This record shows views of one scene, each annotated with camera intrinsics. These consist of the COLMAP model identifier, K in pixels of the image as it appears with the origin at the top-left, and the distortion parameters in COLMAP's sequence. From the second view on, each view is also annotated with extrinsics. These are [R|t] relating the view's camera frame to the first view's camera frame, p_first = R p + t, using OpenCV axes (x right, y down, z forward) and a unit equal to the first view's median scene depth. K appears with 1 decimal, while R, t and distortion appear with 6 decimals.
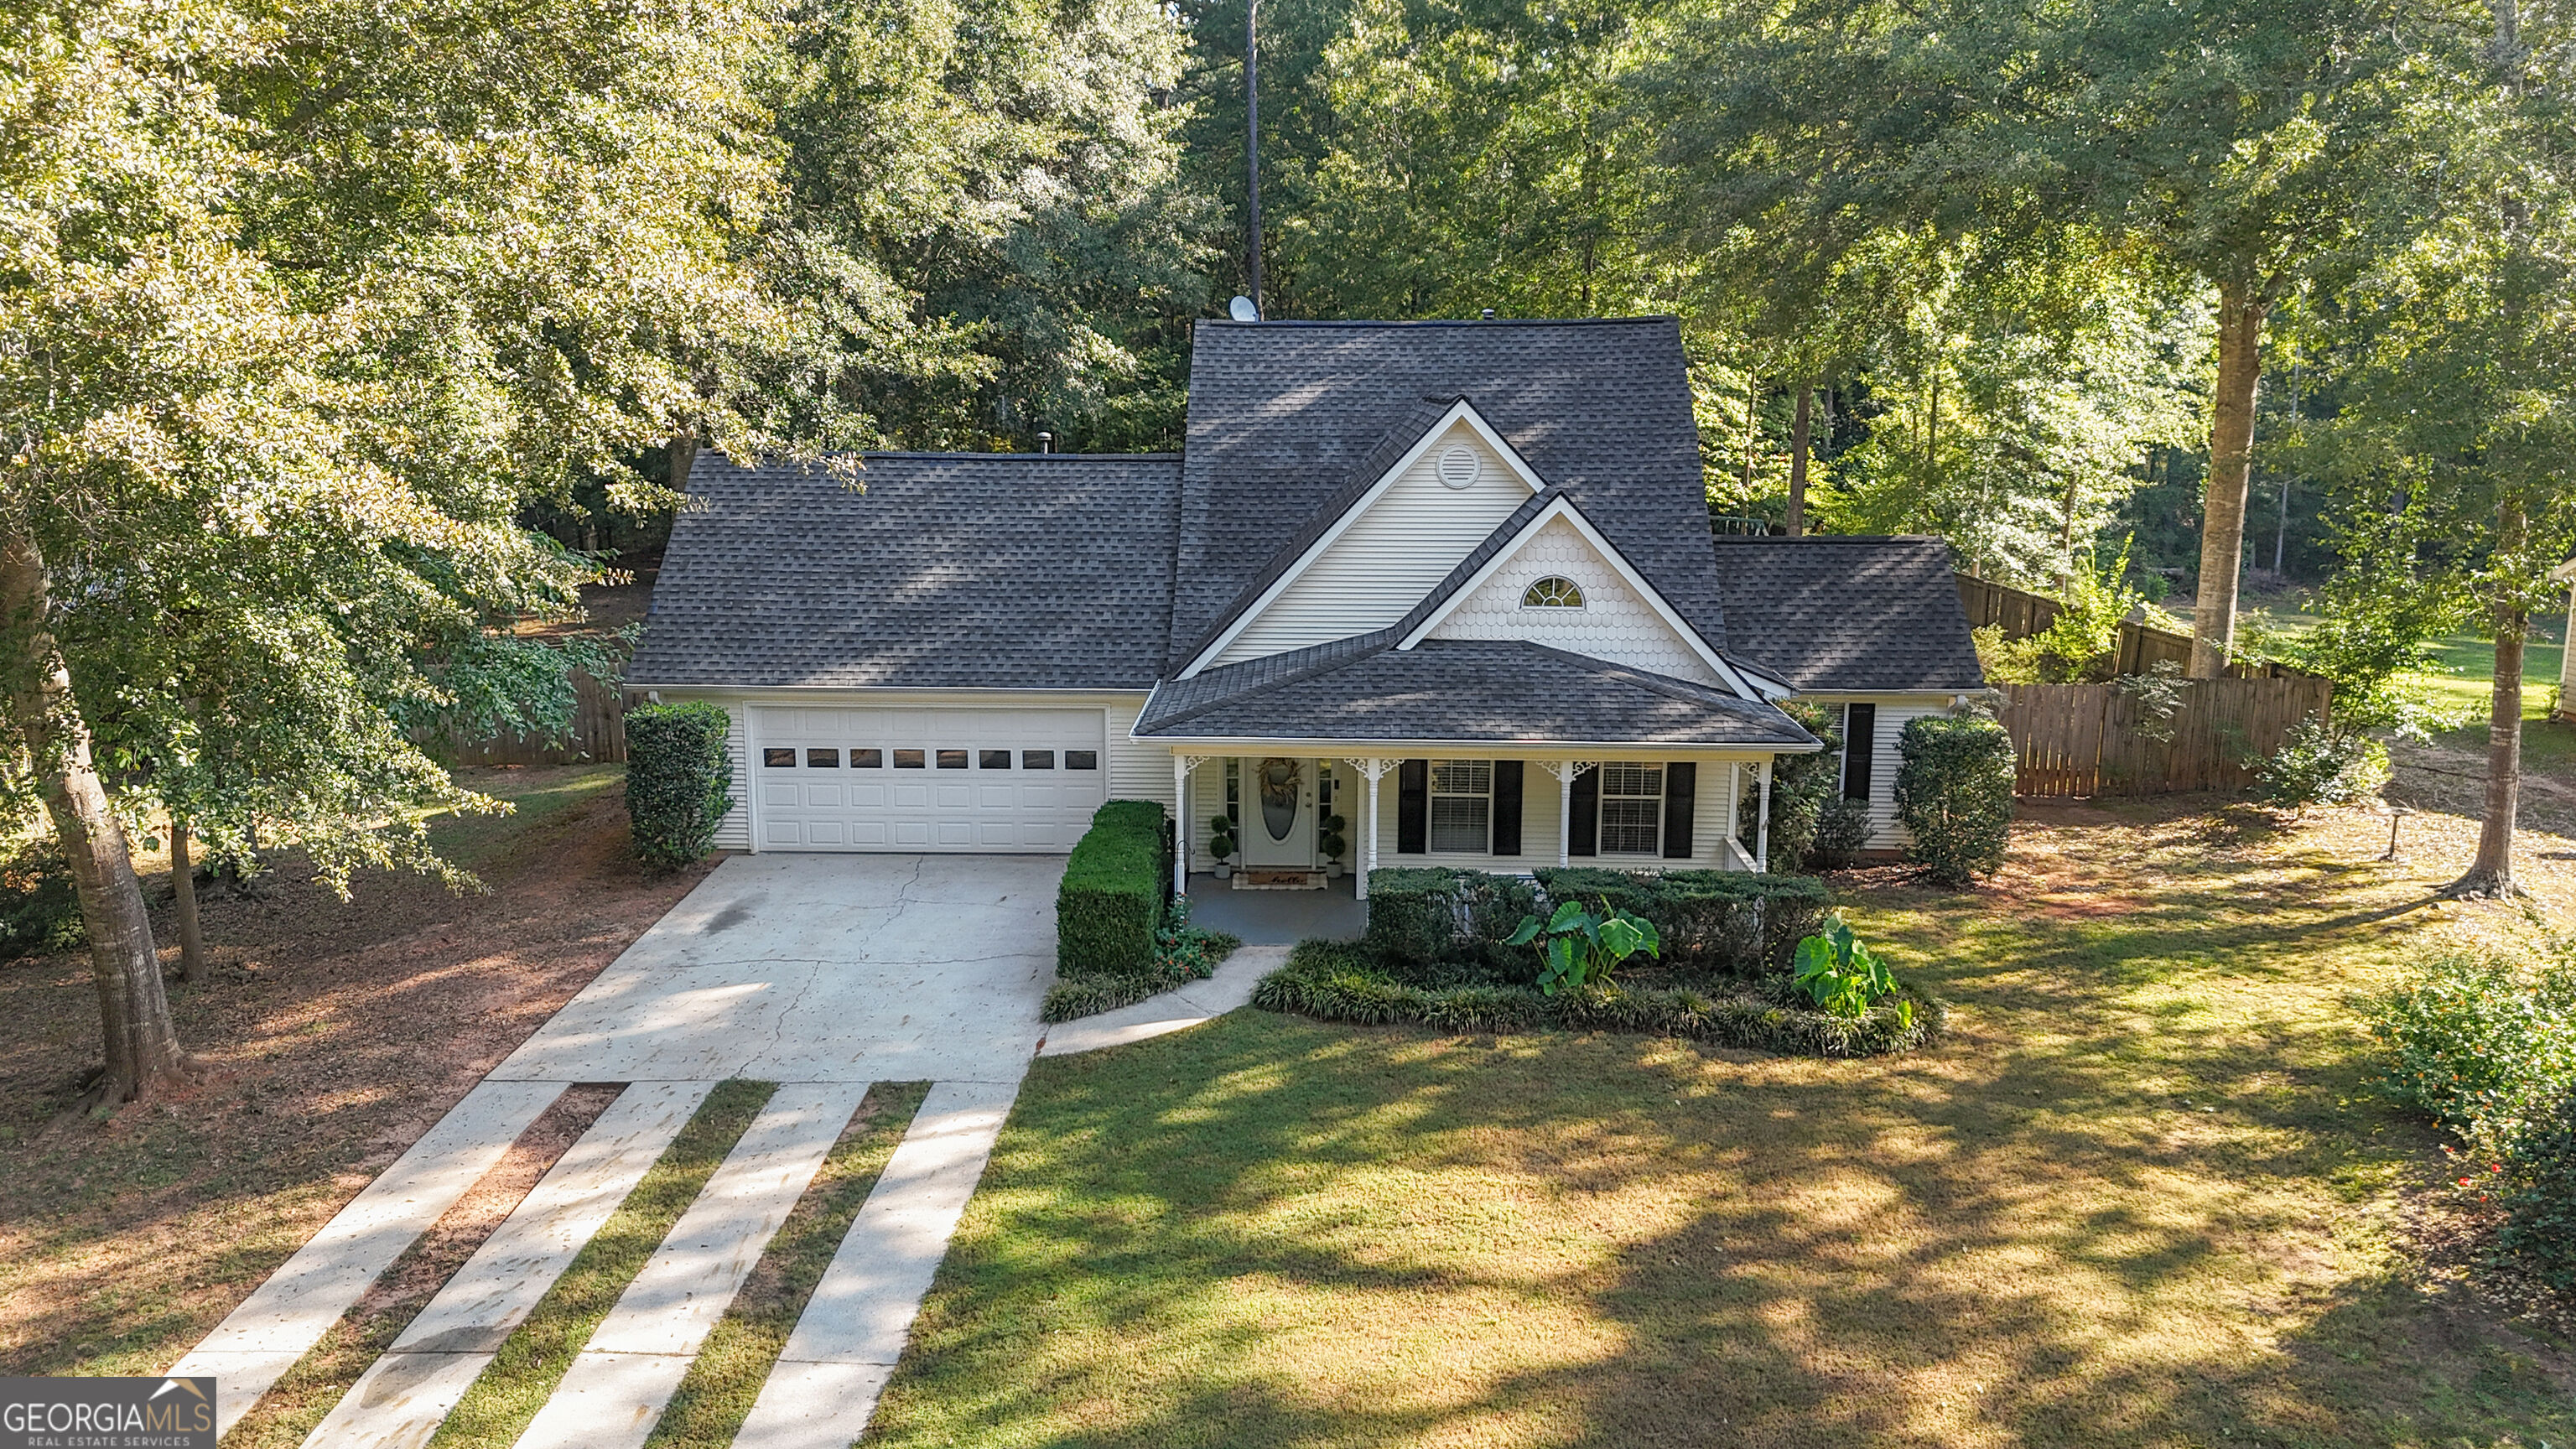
lens RADIAL K [[1900.3, 0, 1292.2], [0, 1900.3, 716.5], [0, 0, 1]] dist [0.052186, -0.032372]
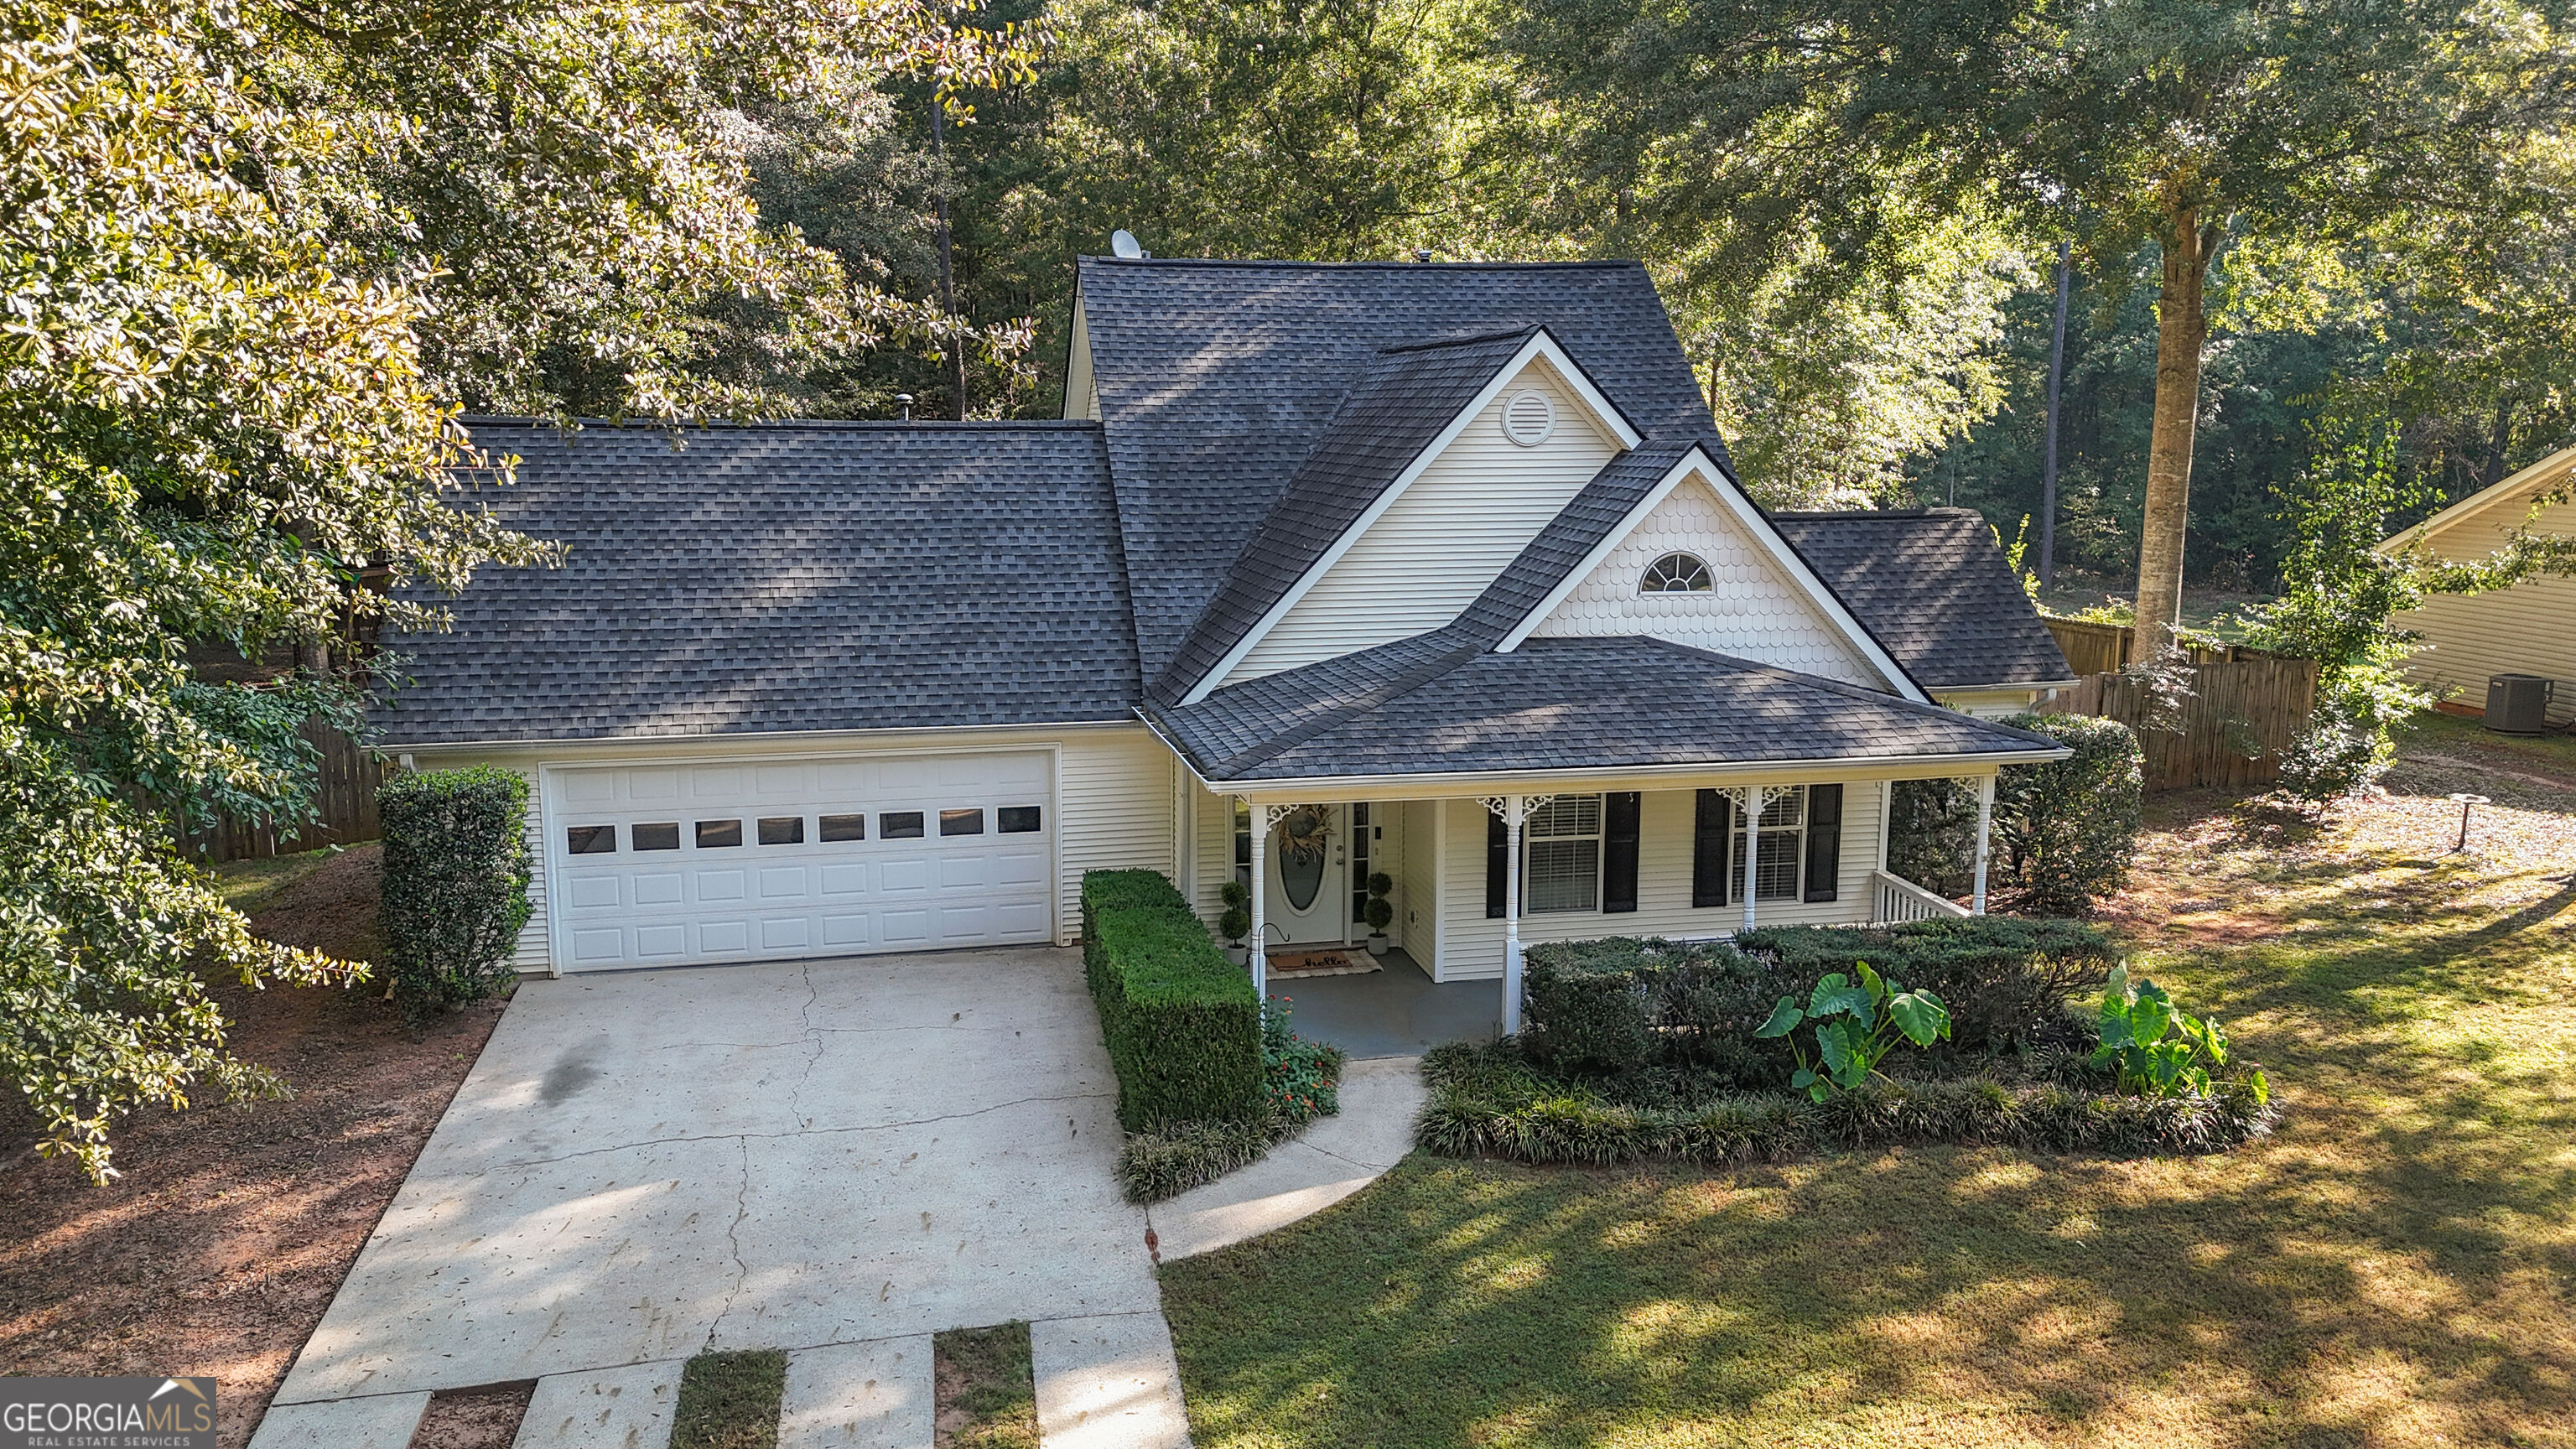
lens RADIAL K [[1900.3, 0, 1292.2], [0, 1900.3, 716.5], [0, 0, 1]] dist [0.052186, -0.032372]
pose [[0.971601, -0.041194, 0.233012, -0.194150], [0.045712, 0.998856, -0.014023, -0.002412], [-0.232168, 0.024277, 0.972373, 0.265263]]
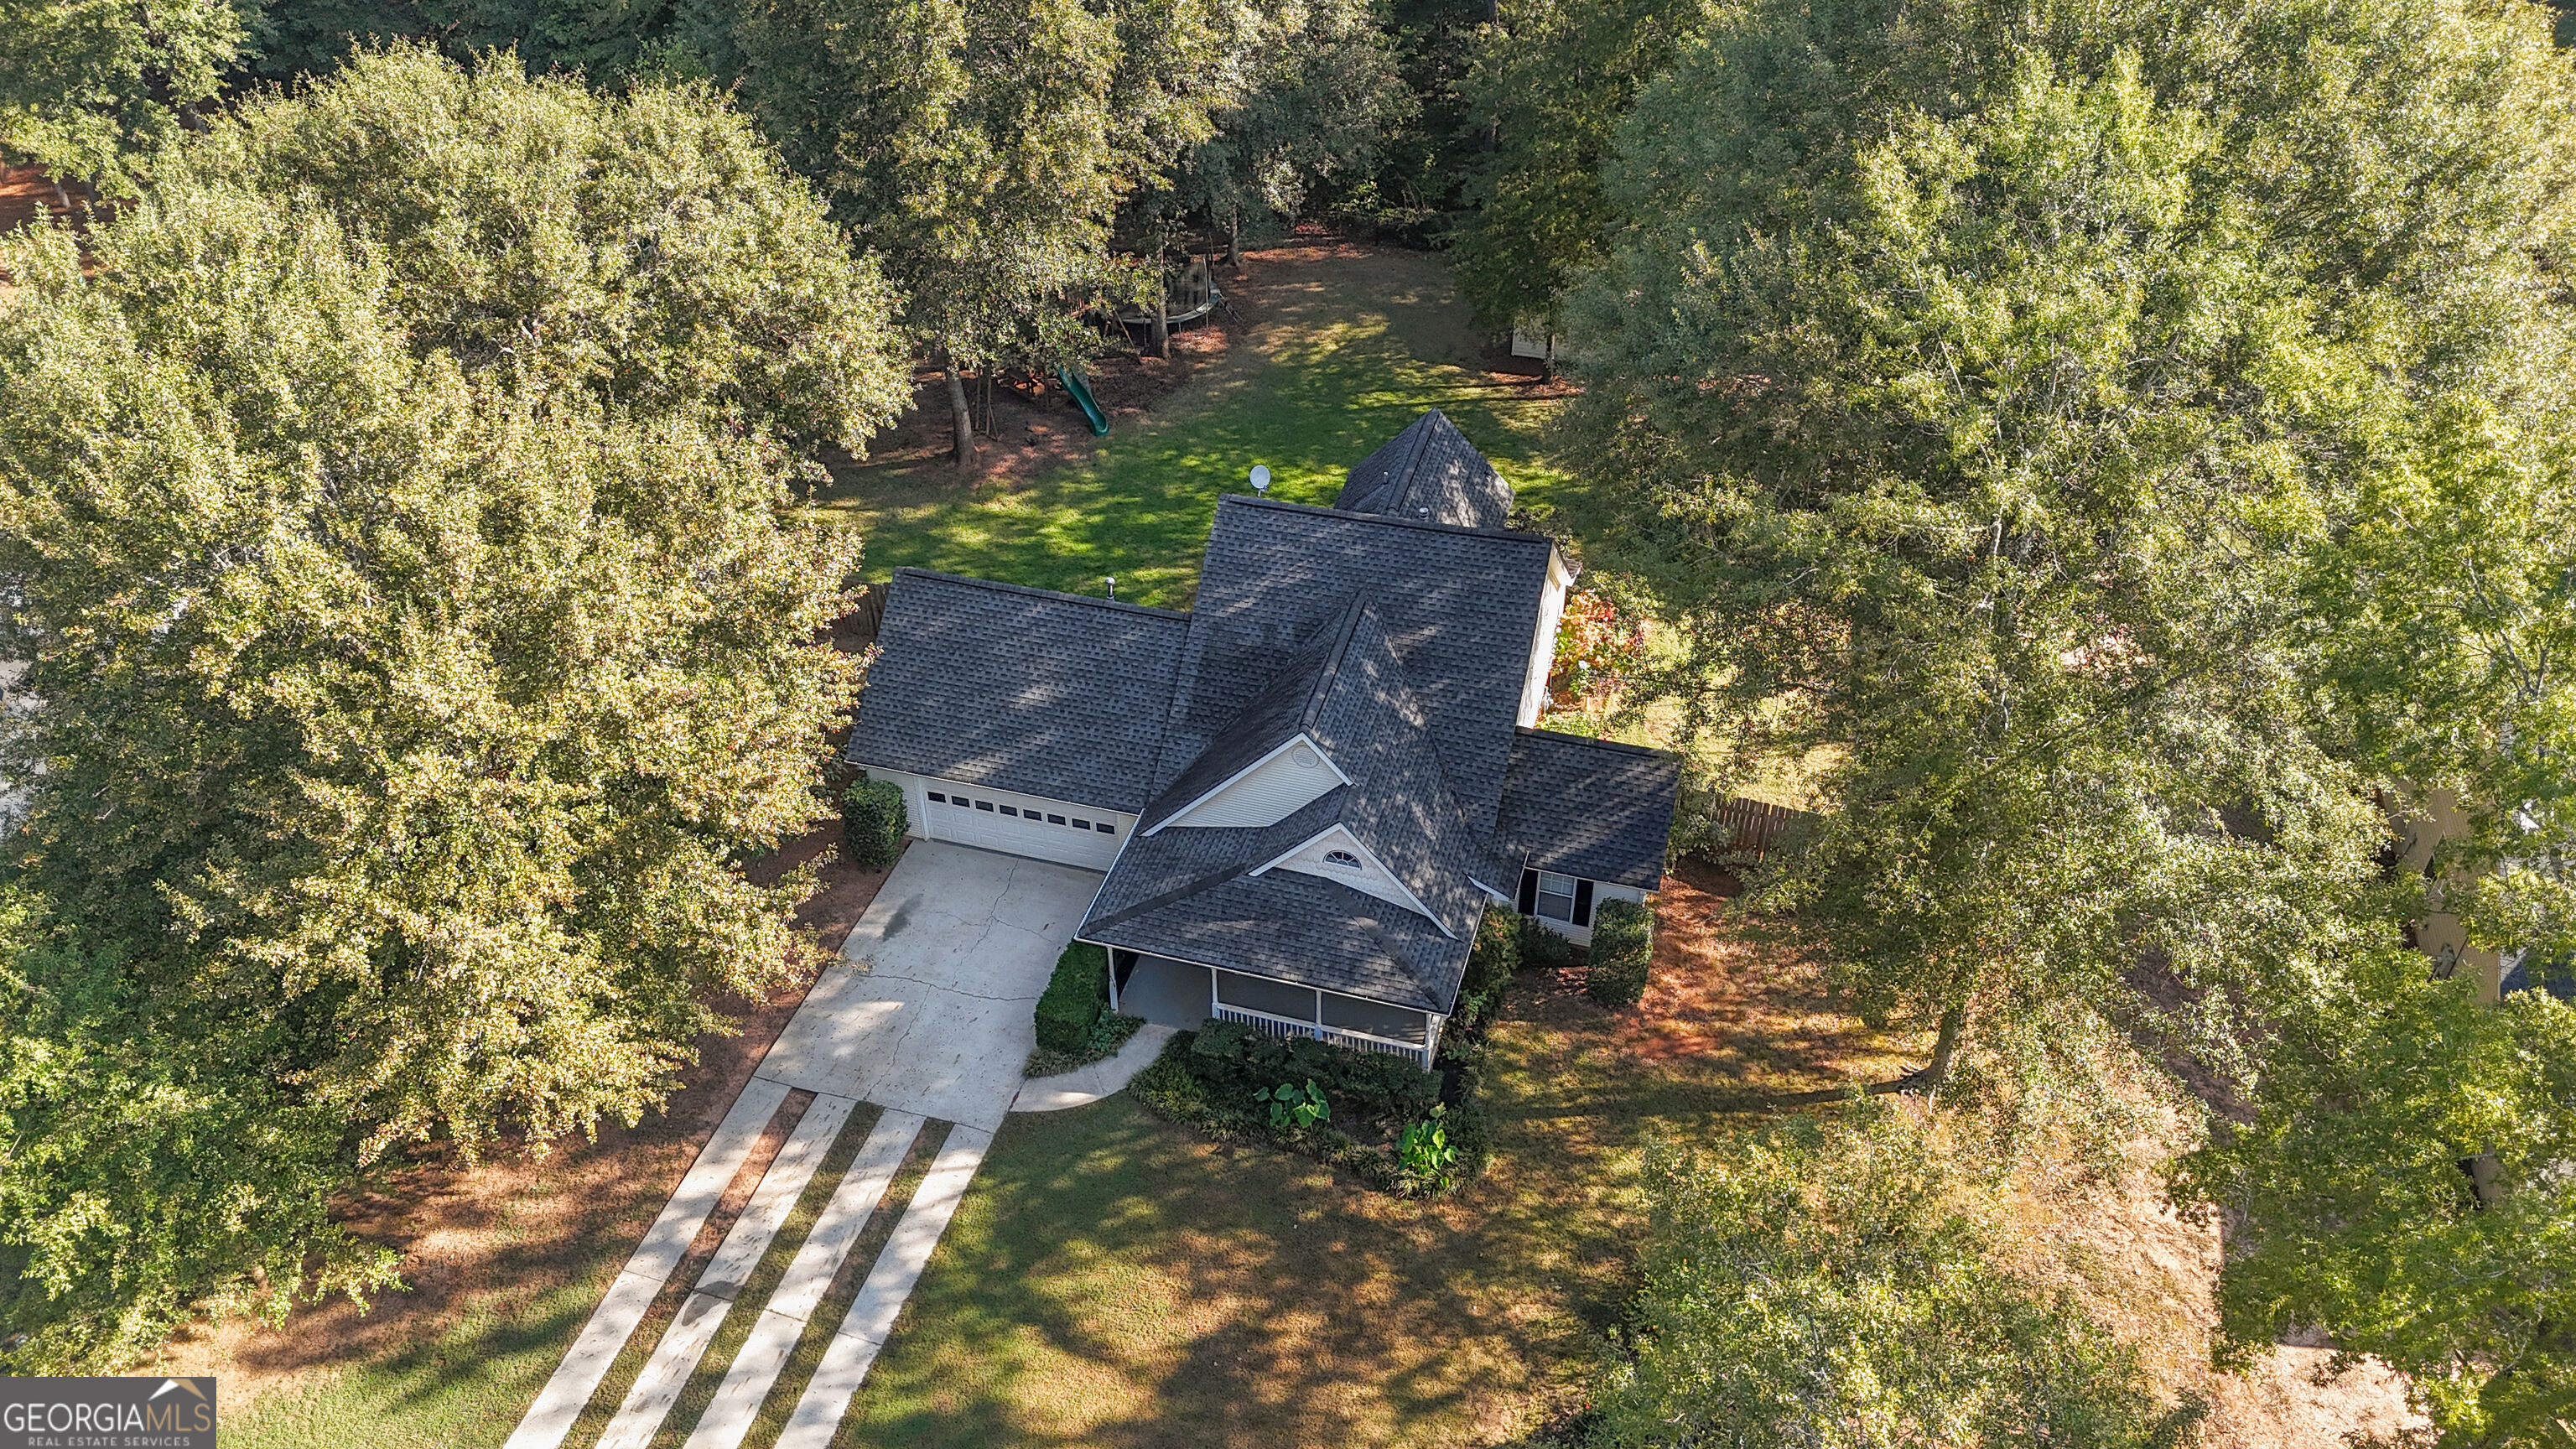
lens RADIAL K [[1877.7, 0, 1288.0], [0, 1877.7, 724.5], [0, 0, 1]] dist [0.081737, -0.059160]
pose [[0.965624, 0.153135, -0.210048, 0.399358], [-0.039276, 0.884729, 0.464448, -0.885552], [0.256959, -0.440233, 0.860330, -0.346511]]
